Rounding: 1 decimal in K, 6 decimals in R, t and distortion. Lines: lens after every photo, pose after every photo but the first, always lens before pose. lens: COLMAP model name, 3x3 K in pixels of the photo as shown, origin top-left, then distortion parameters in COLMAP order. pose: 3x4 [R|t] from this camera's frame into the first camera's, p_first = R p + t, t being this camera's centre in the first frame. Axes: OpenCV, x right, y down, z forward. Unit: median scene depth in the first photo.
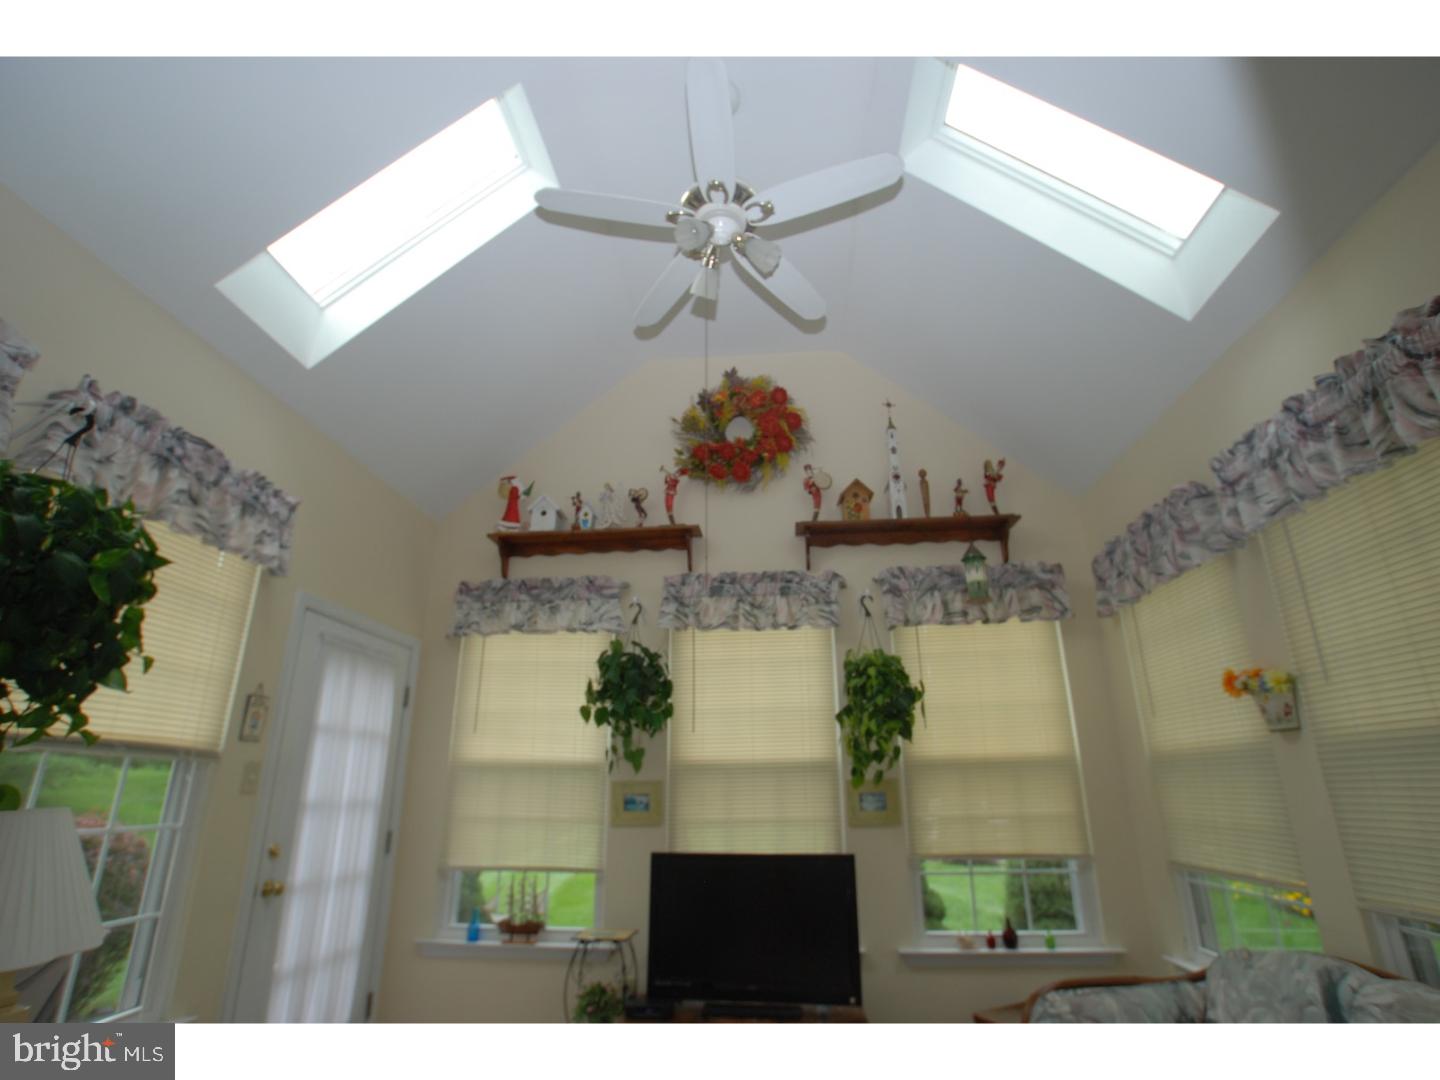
lens RADIAL K [[687.0, 0, 708.1], [0, 687.0, 565.0], [0, 0, 1]] dist [-0.029869, 0.002540]
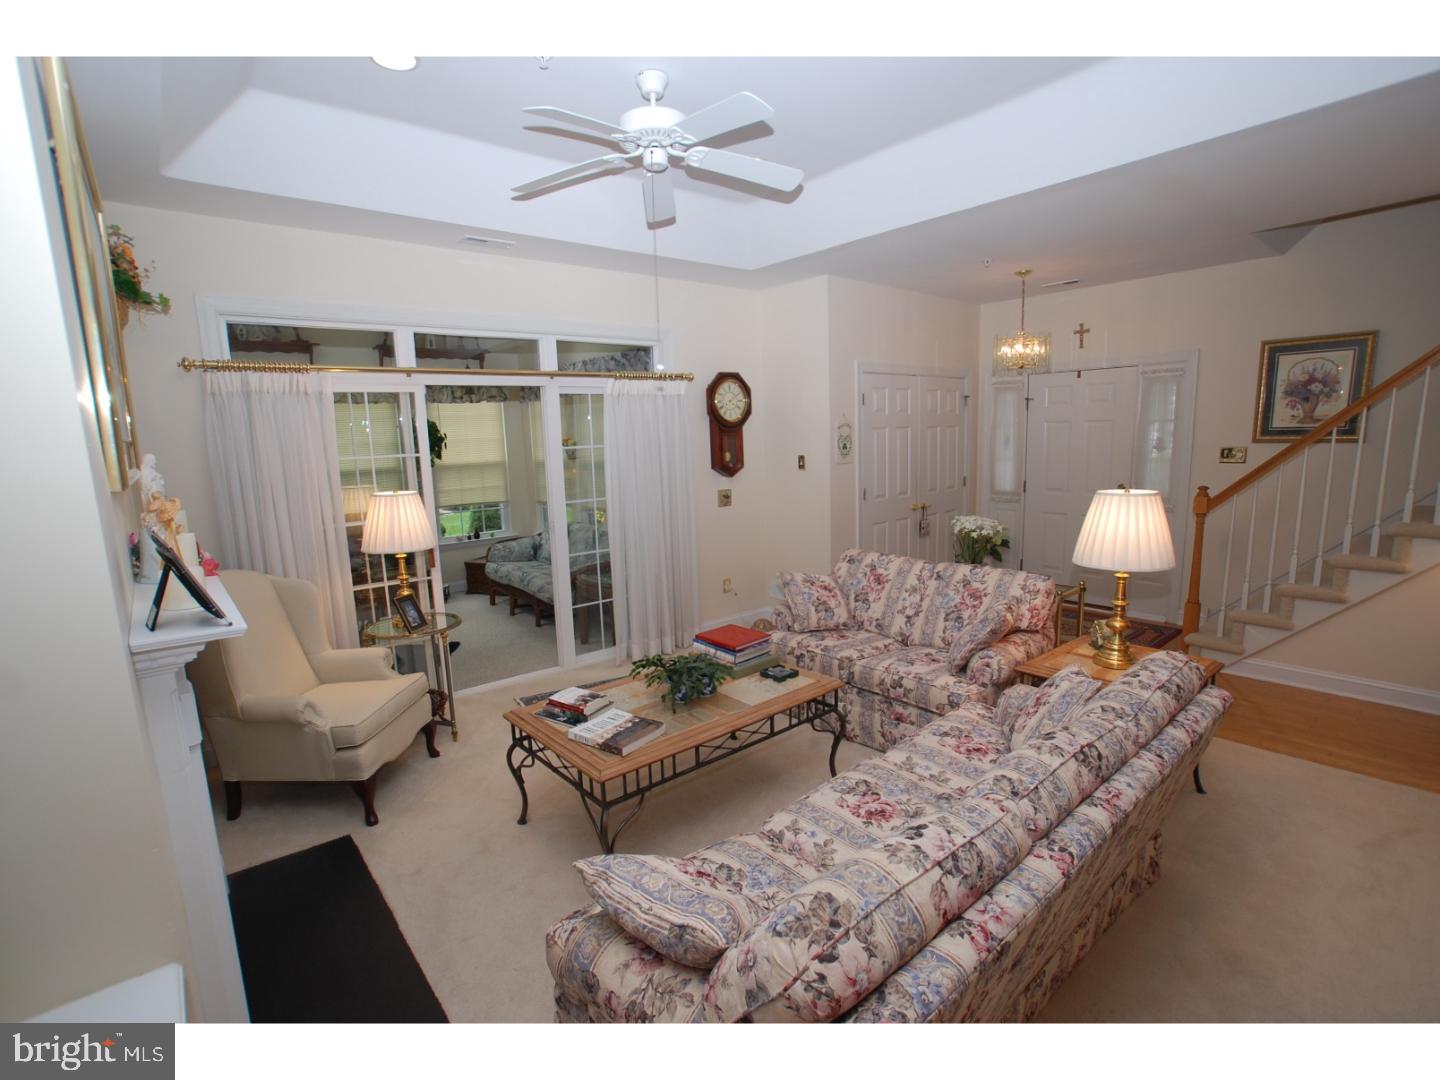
lens RADIAL K [[687.0, 0, 713.9], [0, 687.0, 560.7], [0, 0, 1]] dist [-0.029869, 0.002540]
pose [[0.705086, -0.146935, 0.693731, -0.624184], [-0.186926, 0.905184, 0.381708, -0.431663], [-0.684041, -0.398814, 0.610766, -1.041569]]
